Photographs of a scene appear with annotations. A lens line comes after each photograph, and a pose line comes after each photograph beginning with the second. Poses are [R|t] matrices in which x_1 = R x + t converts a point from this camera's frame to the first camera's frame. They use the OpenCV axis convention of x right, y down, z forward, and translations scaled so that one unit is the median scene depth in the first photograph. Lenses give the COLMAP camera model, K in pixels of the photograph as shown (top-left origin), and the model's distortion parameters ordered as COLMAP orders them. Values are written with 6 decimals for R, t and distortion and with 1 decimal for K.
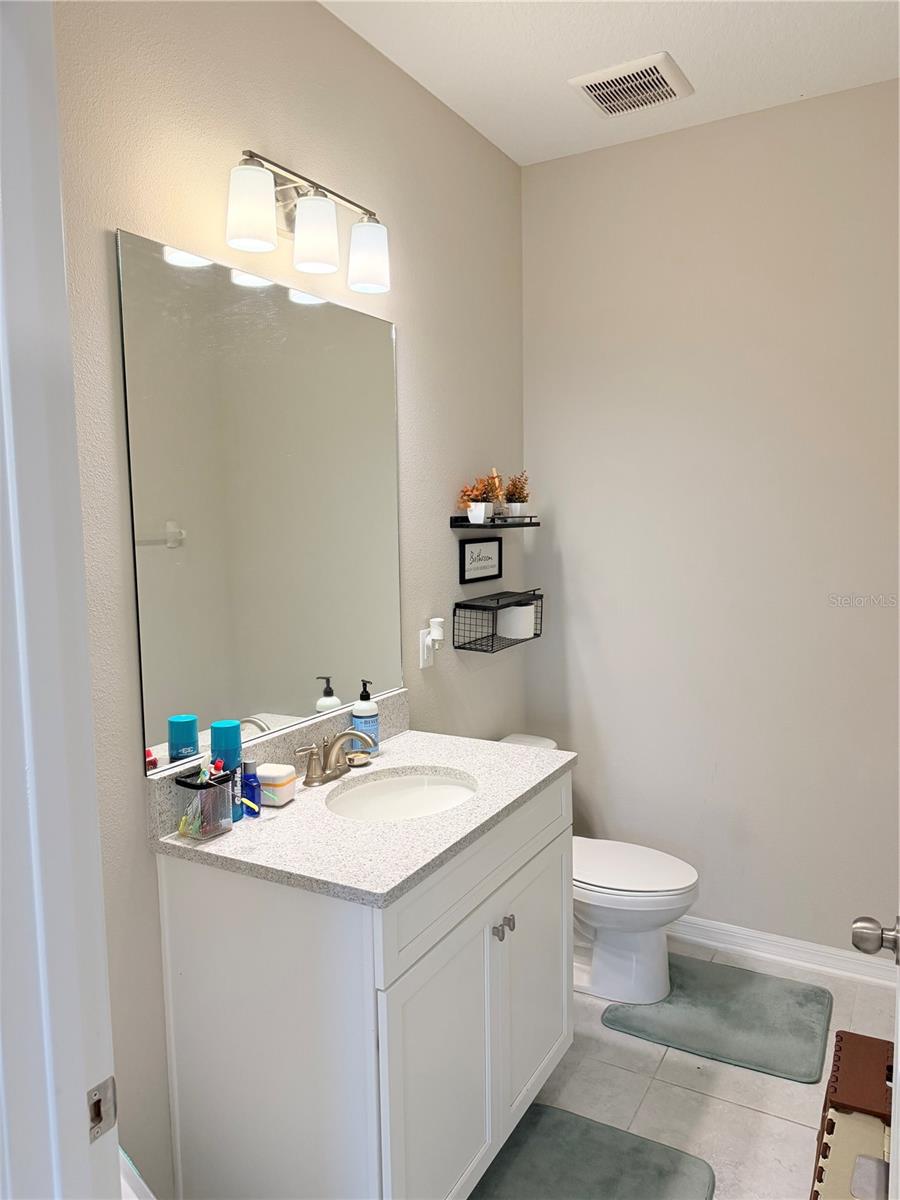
lens RADIAL K [[843.4, 0, 446.0], [0, 843.4, 614.4], [0, 0, 1]] dist [0.127585, -0.233750]
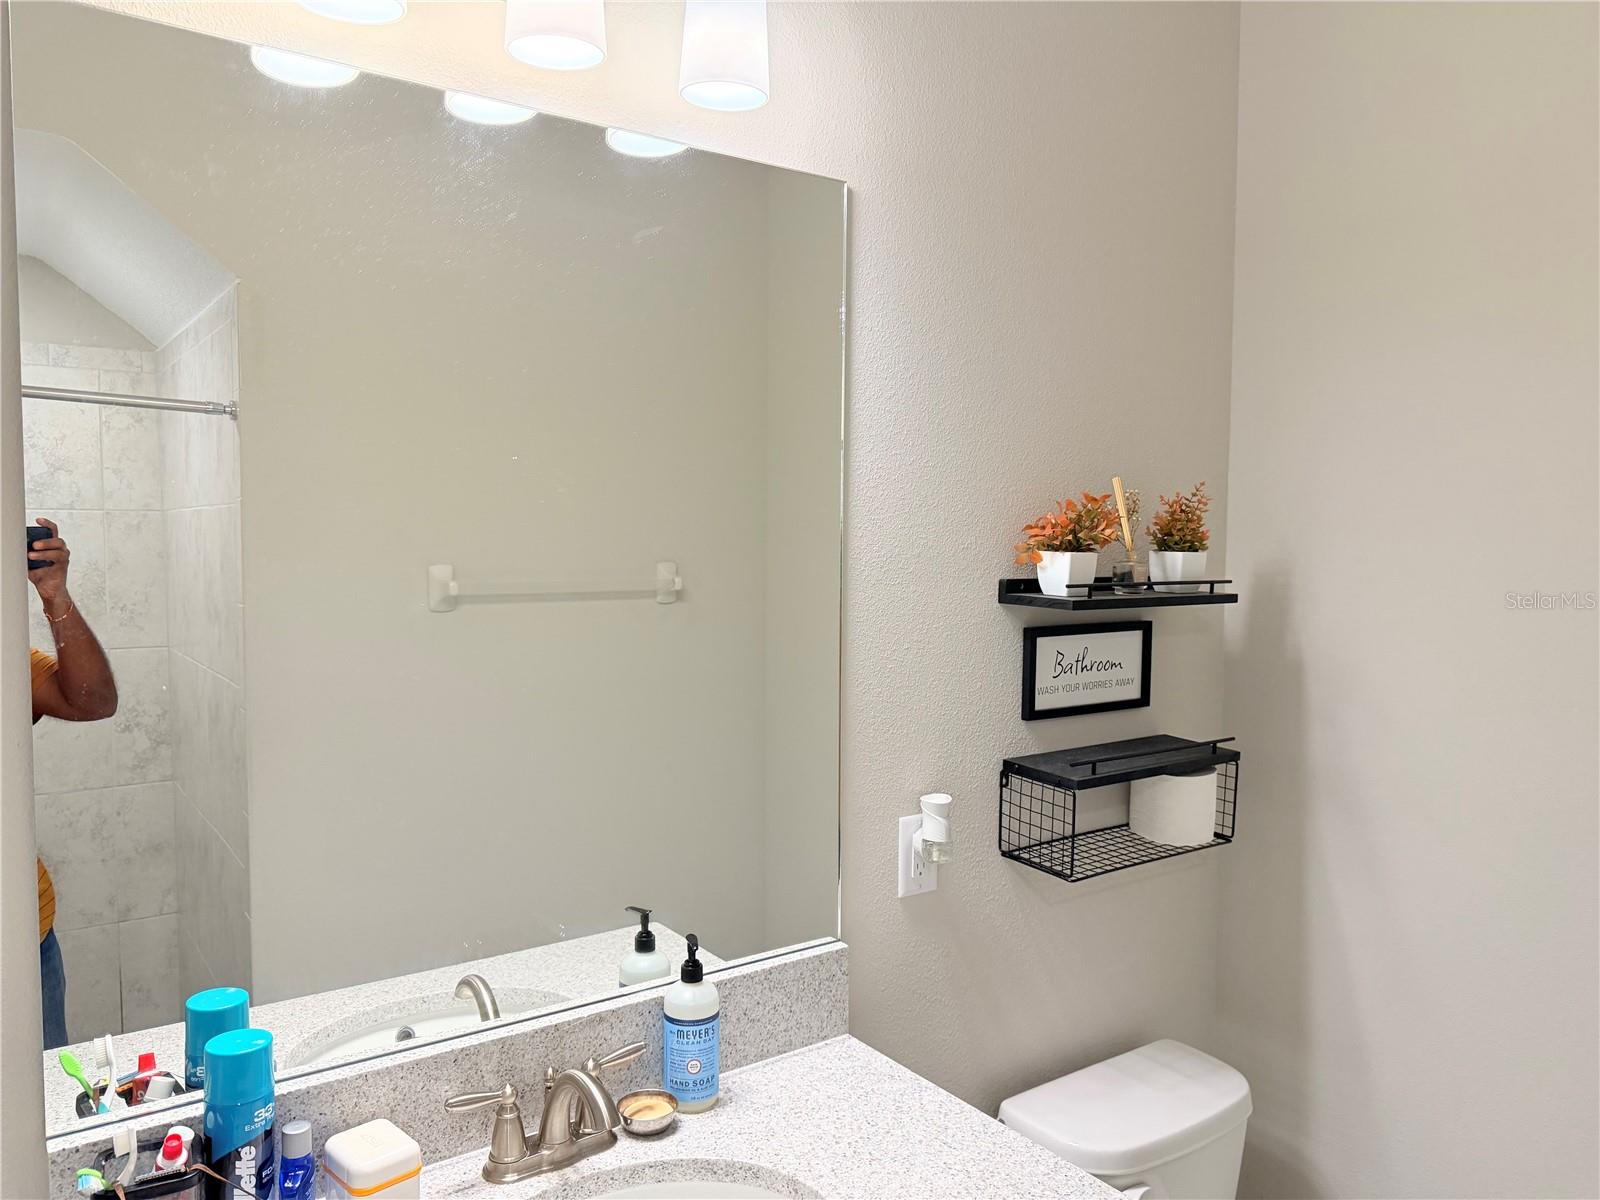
lens RADIAL K [[1124.5, 0, 790.6], [0, 1124.5, 610.2], [0, 0, 1]] dist [0.127585, -0.233750]
pose [[0.902913, 0.048263, -0.427106, 0.170903], [-0.070301, 0.996877, -0.035972, -0.066531], [0.424036, 0.062505, 0.903486, 0.369508]]
